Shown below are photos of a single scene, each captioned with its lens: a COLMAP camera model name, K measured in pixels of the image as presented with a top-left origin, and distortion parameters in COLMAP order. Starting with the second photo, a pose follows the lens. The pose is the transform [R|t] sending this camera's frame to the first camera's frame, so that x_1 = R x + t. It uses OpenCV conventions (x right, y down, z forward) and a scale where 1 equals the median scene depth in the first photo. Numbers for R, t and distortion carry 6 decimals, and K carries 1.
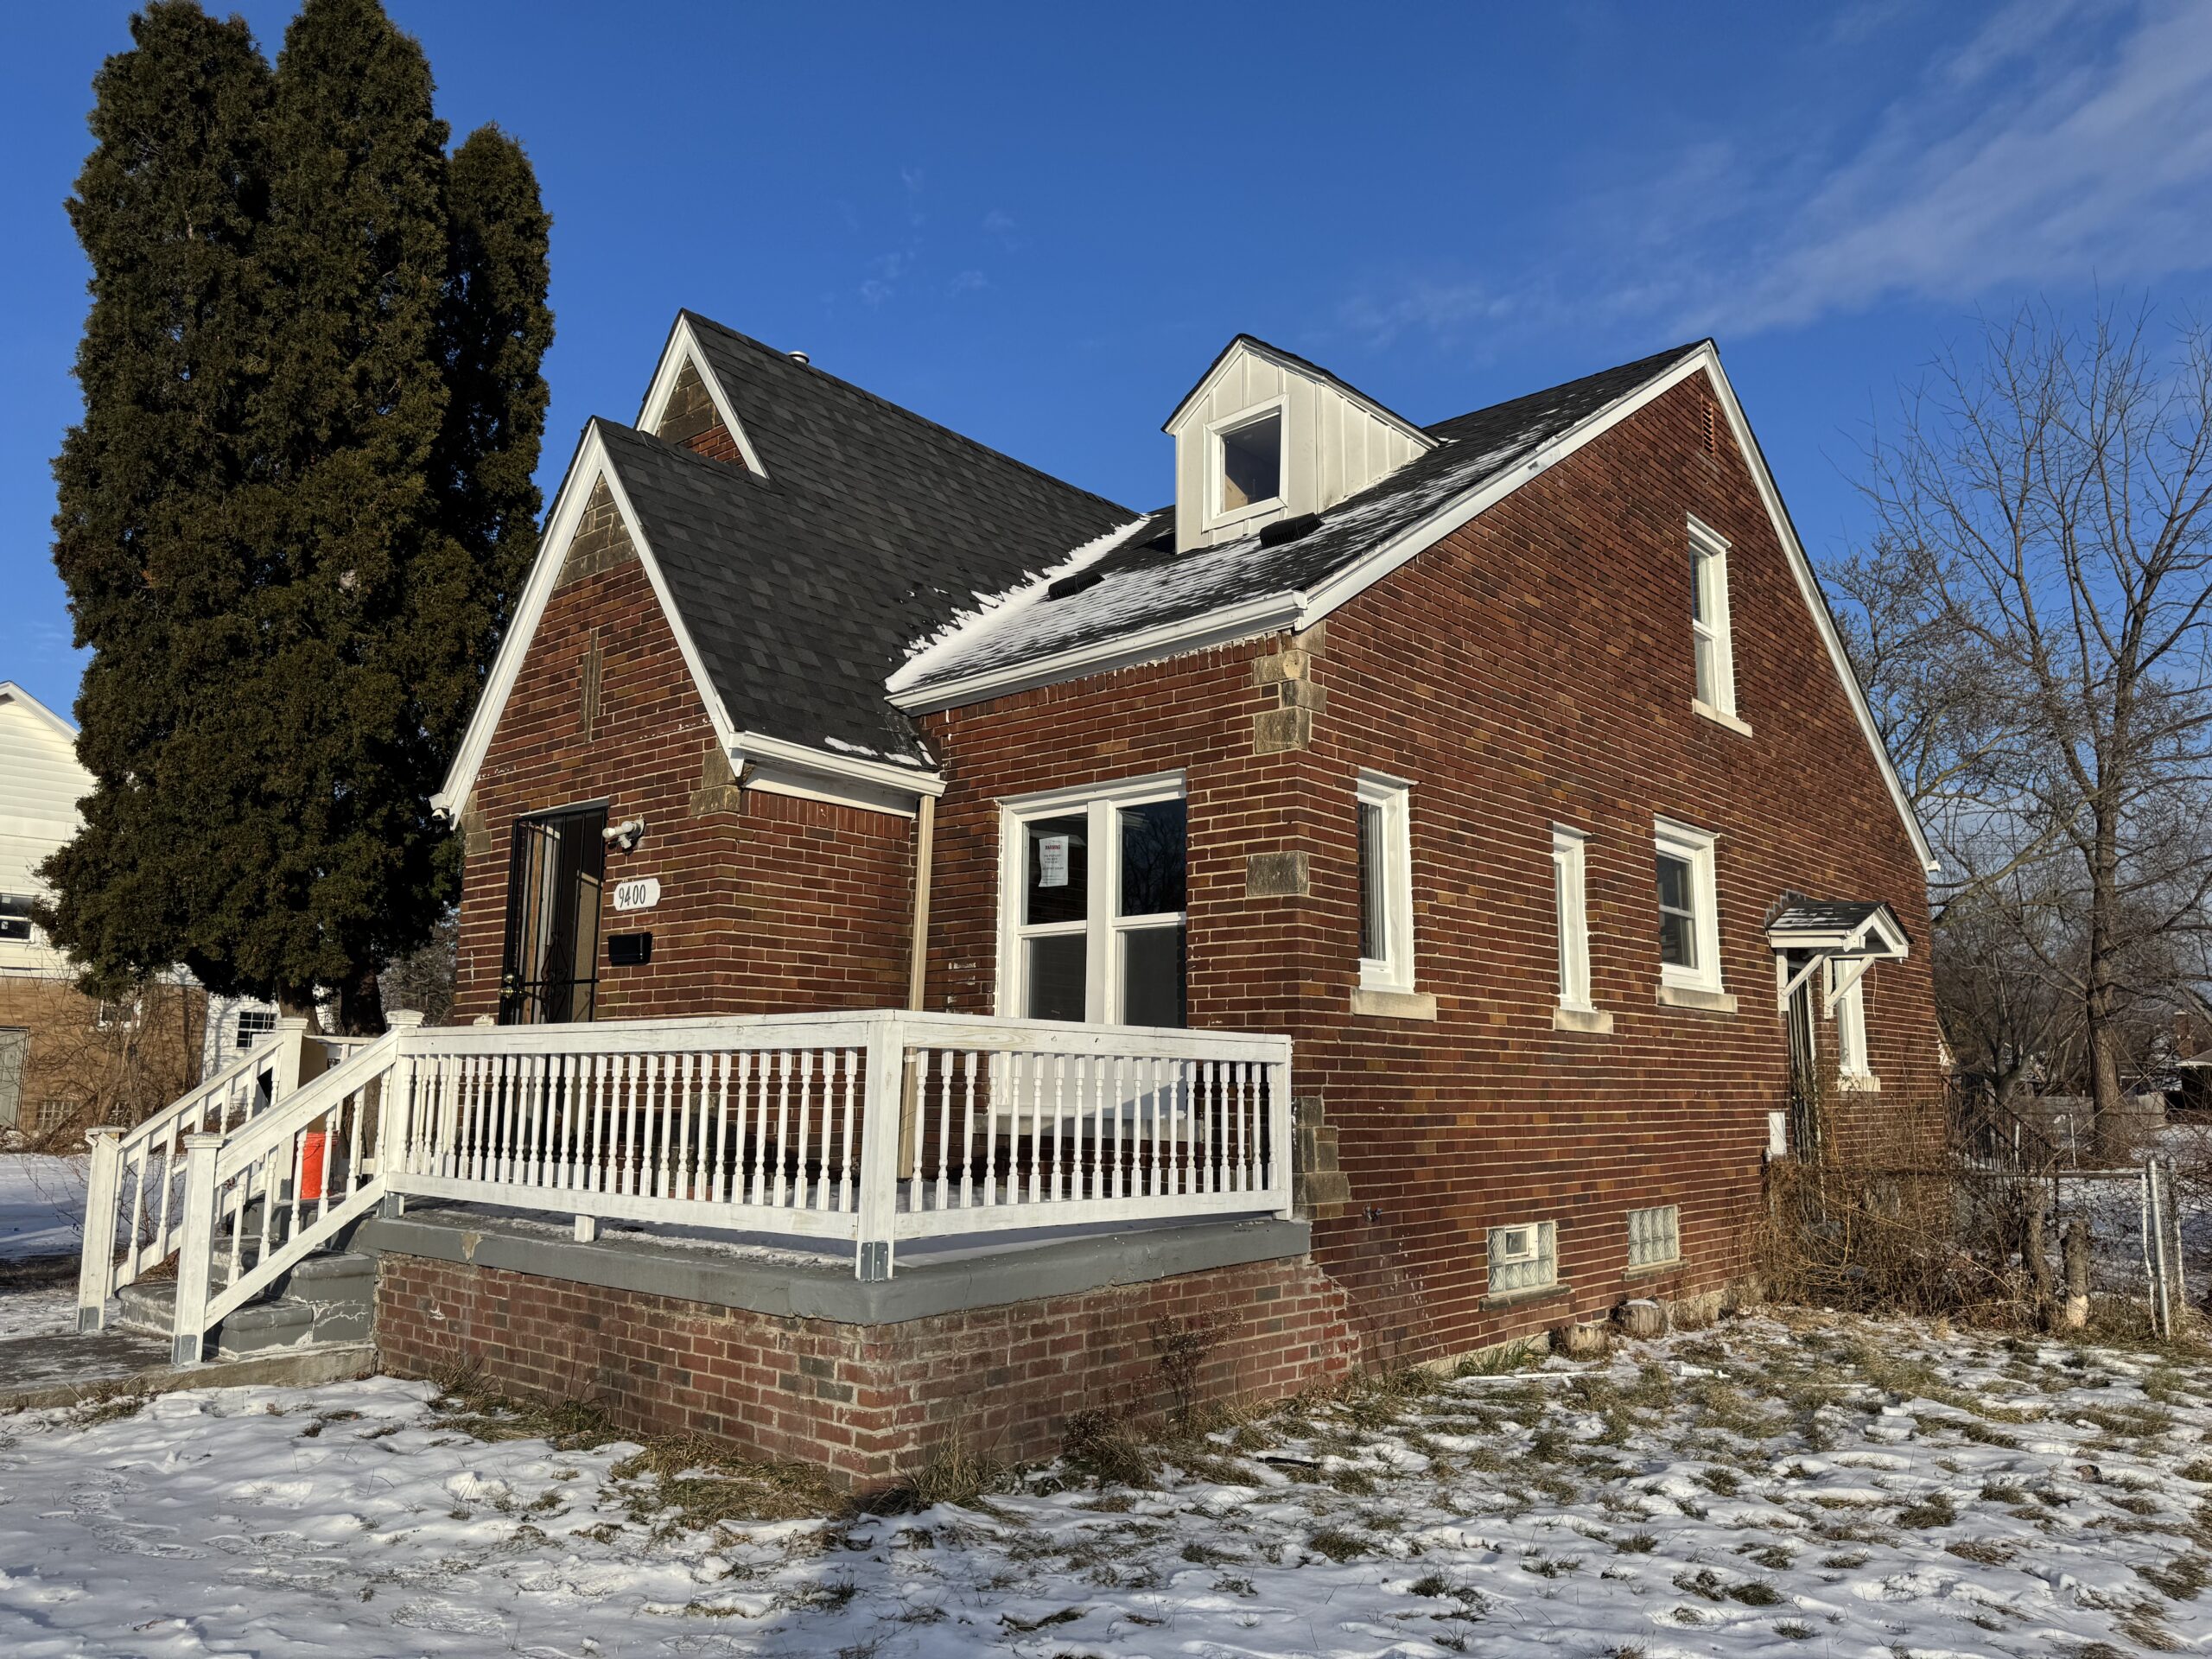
lens RADIAL K [[1574.7, 0, 1113.8], [0, 1574.7, 830.1], [0, 0, 1]] dist [-0.012755, -0.027061]
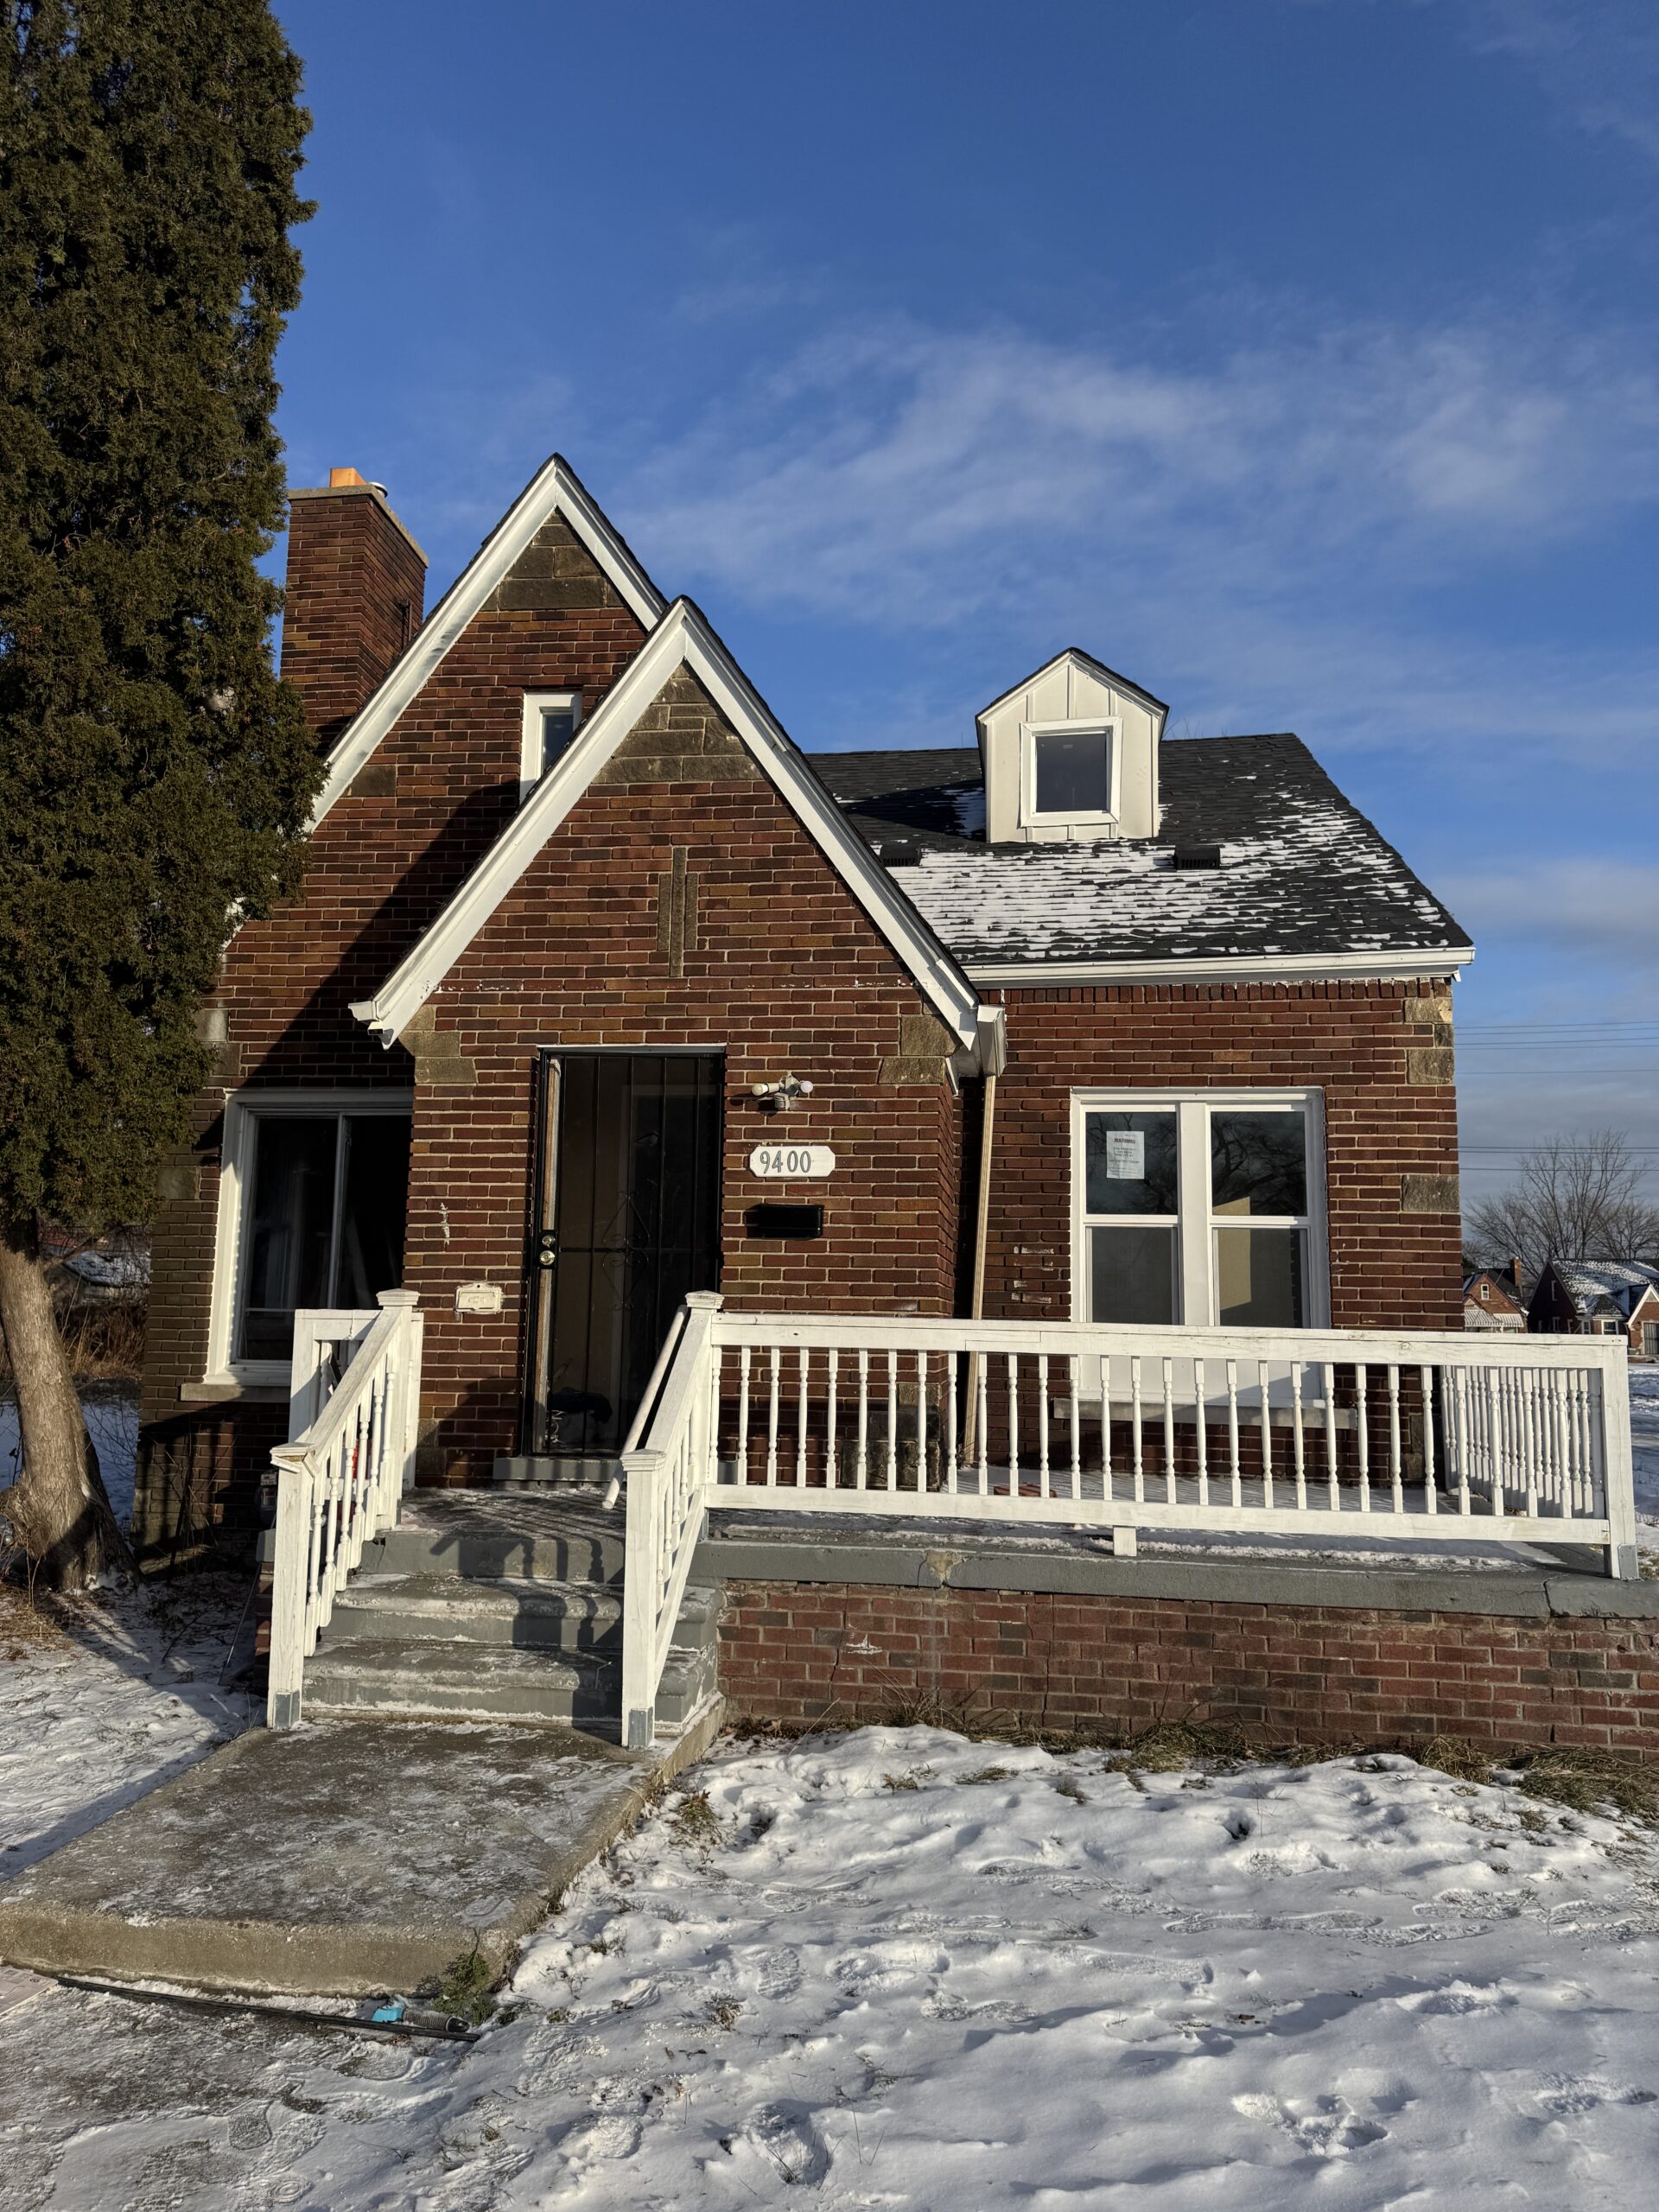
lens RADIAL K [[1574.7, 0, 829.8], [0, 1574.7, 1102.9], [0, 0, 1]] dist [-0.012755, -0.027061]
pose [[0.856477, 0.087371, 0.508737, -0.770256], [-0.099271, 0.995053, -0.003766, 0.009510], [-0.506549, -0.047278, 0.860914, 0.223708]]
